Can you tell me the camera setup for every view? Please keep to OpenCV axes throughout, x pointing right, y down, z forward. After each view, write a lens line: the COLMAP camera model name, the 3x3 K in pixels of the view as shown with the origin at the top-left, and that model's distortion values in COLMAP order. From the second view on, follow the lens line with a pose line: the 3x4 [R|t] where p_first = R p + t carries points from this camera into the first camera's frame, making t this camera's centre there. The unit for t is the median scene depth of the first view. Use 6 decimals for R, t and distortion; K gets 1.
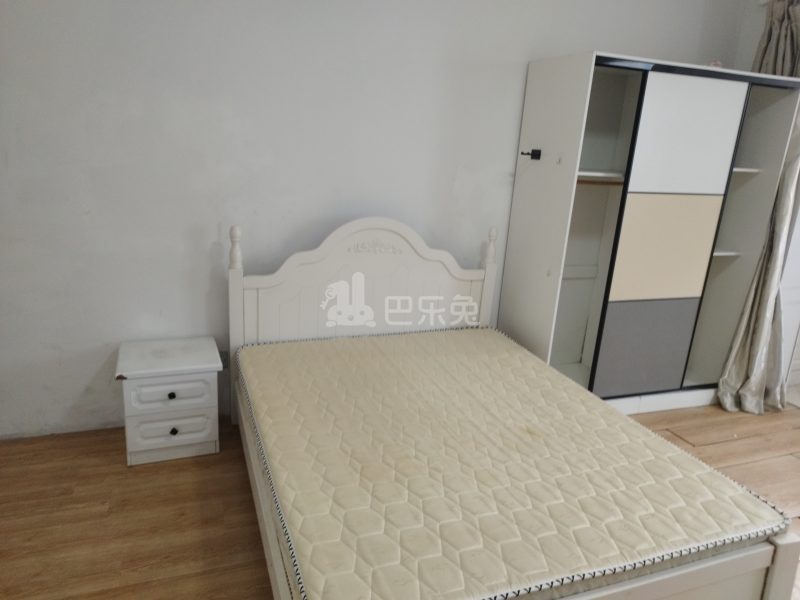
lens RADIAL K [[562.9, 0, 400.0], [0, 562.9, 300.0], [0, 0, 1]] dist [0.002991, -0.003654]
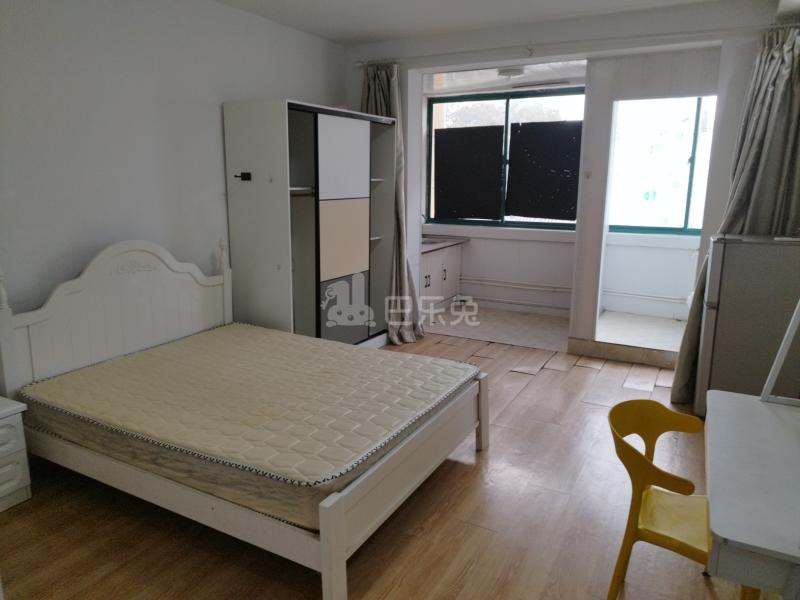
lens RADIAL K [[572.0, 0, 396.0], [0, 572.0, 295.6], [0, 0, 1]] dist [0.030878, -0.034638]
pose [[0.758369, -0.184422, 0.625192, -0.351226], [0.210665, 0.977013, 0.032663, 0.028045], [-0.616844, 0.106935, 0.779788, -0.168550]]
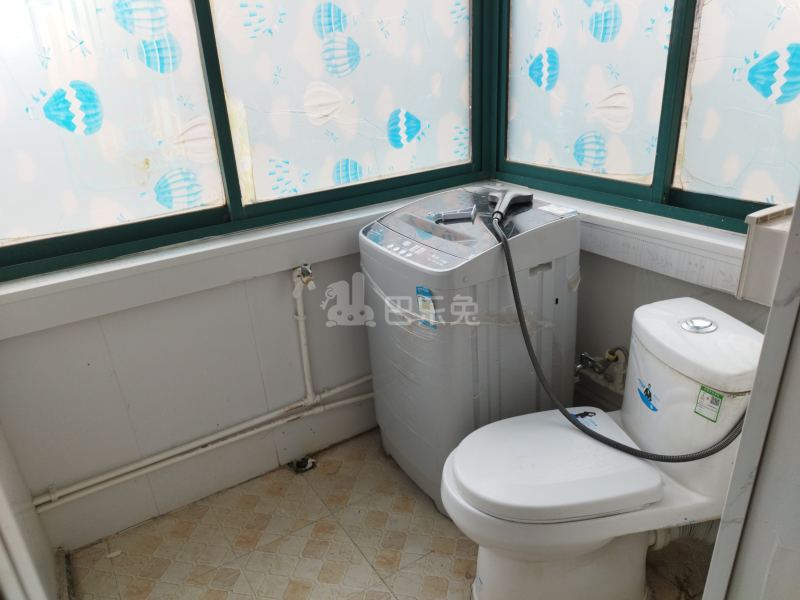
lens RADIAL K [[572.0, 0, 396.0], [0, 572.0, 295.6], [0, 0, 1]] dist [0.030878, -0.034638]
pose [[-0.215390, -0.435737, 0.873922, 0.967591], [0.292551, 0.825032, 0.483463, -0.074326], [-0.931677, 0.359800, -0.050229, 0.573409]]
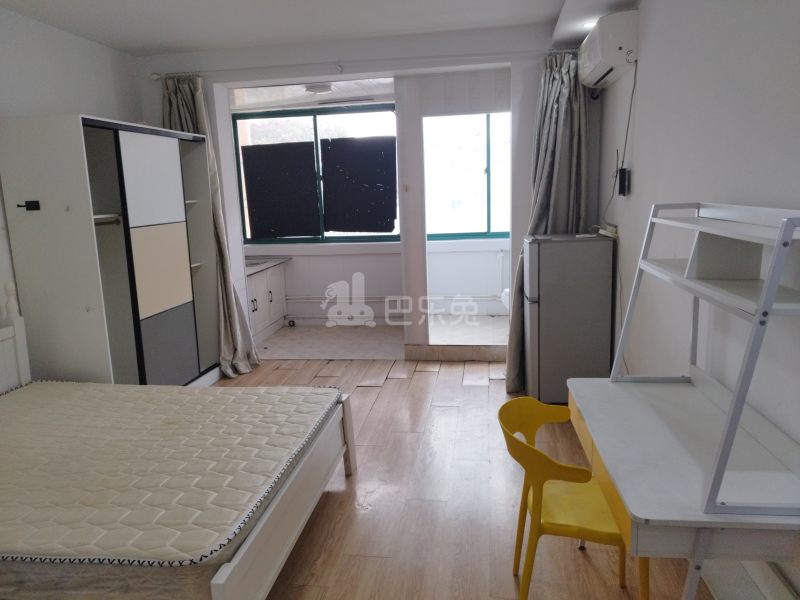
lens RADIAL K [[572.0, 0, 396.0], [0, 572.0, 295.6], [0, 0, 1]] dist [0.030878, -0.034638]
pose [[0.485768, -0.233993, 0.842186, -0.369890], [0.297074, 0.950345, 0.092693, 0.001248], [-0.822056, 0.205164, 0.531160, -0.086101]]
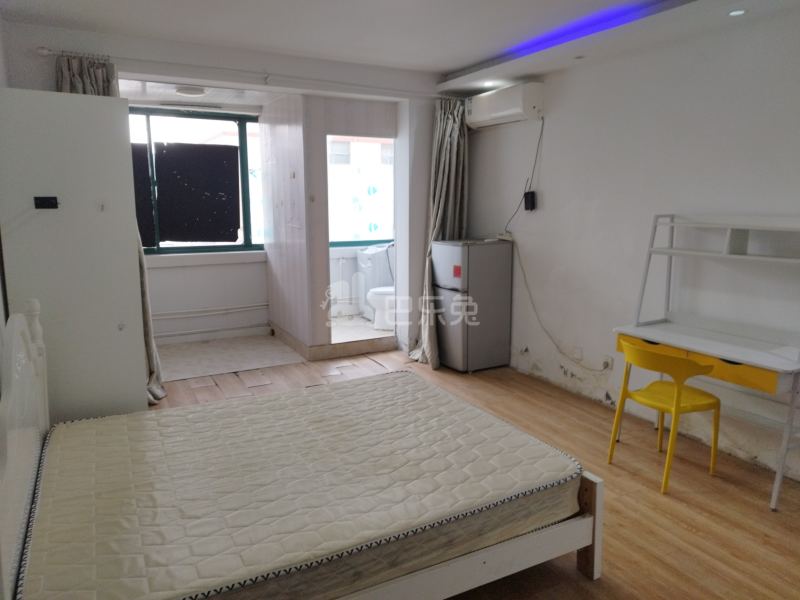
lens RADIAL K [[572.0, 0, 396.0], [0, 572.0, 295.6], [0, 0, 1]] dist [0.030878, -0.034638]
pose [[-0.130328, -0.221246, 0.966470, -0.677882], [0.257142, 0.933887, 0.248462, -0.210233], [-0.957545, 0.280902, -0.064820, 0.605981]]
